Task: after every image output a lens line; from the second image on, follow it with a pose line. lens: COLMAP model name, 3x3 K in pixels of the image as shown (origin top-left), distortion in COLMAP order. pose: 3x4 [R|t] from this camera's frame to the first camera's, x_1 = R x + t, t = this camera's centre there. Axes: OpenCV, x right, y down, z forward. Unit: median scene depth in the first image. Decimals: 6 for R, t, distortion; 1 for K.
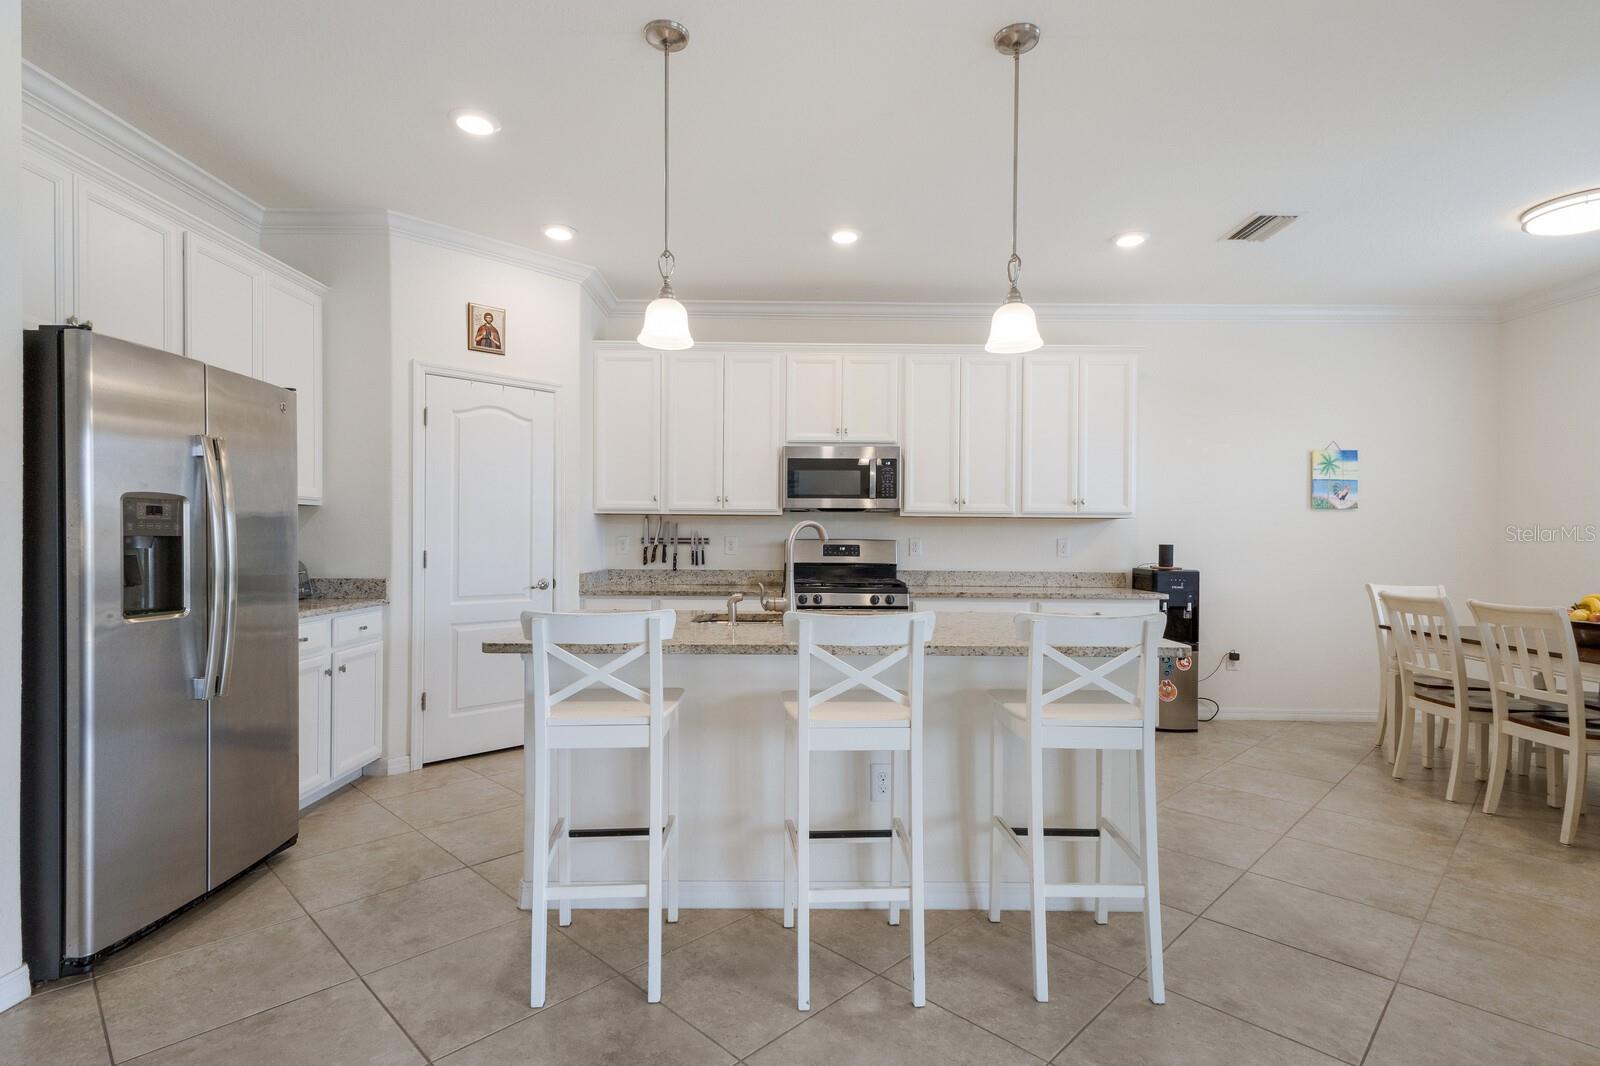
lens RADIAL K [[791.1, 0, 809.0], [0, 791.1, 530.4], [0, 0, 1]] dist [0.027977, 0.000908]
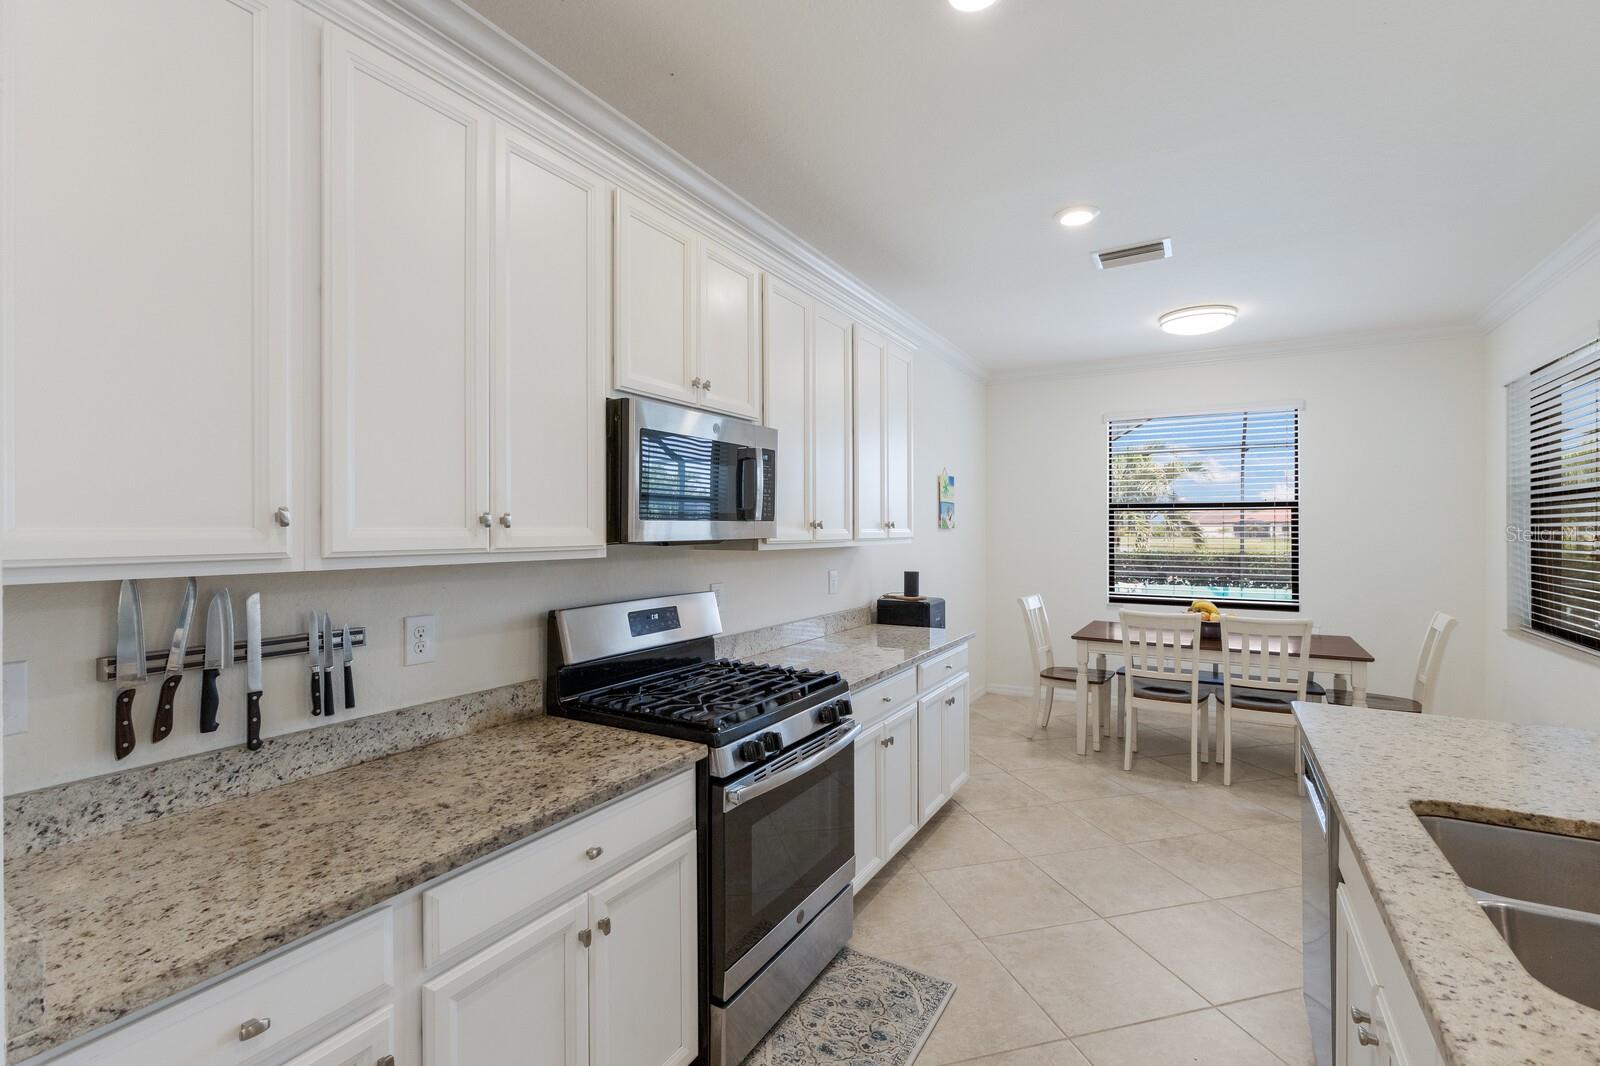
lens RADIAL K [[720.2, 0, 805.5], [0, 720.2, 527.1], [0, 0, 1]] dist [-0.012151, 0.000505]
pose [[0.474246, -0.008878, 0.880348, -0.319373], [-0.009769, 0.999835, 0.015346, -0.042341], [-0.880338, -0.015878, 0.474081, 0.699316]]
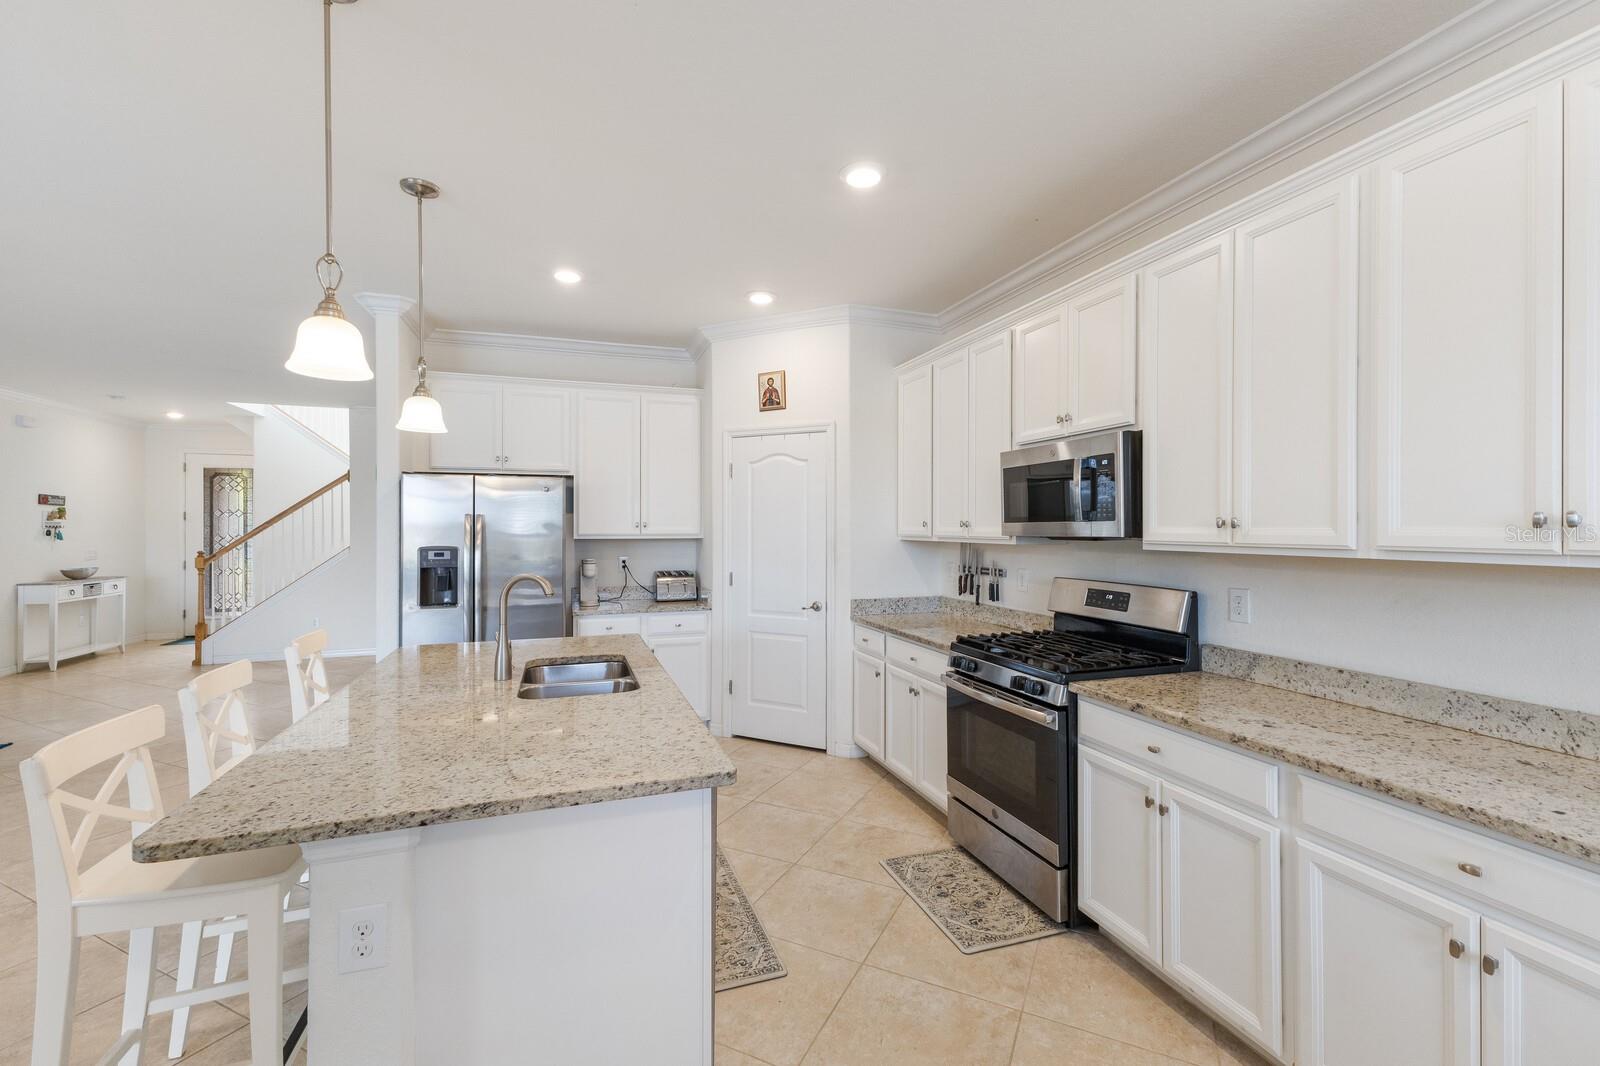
lens RADIAL K [[684.8, 0, 772.2], [0, 684.8, 527.7], [0, 0, 1]] dist [0.025529, -0.001031]
pose [[0.313467, -0.008701, -0.949559, 0.489059], [0.011133, 0.999923, -0.005487, -0.033128], [0.949534, -0.008852, 0.313539, 0.564368]]
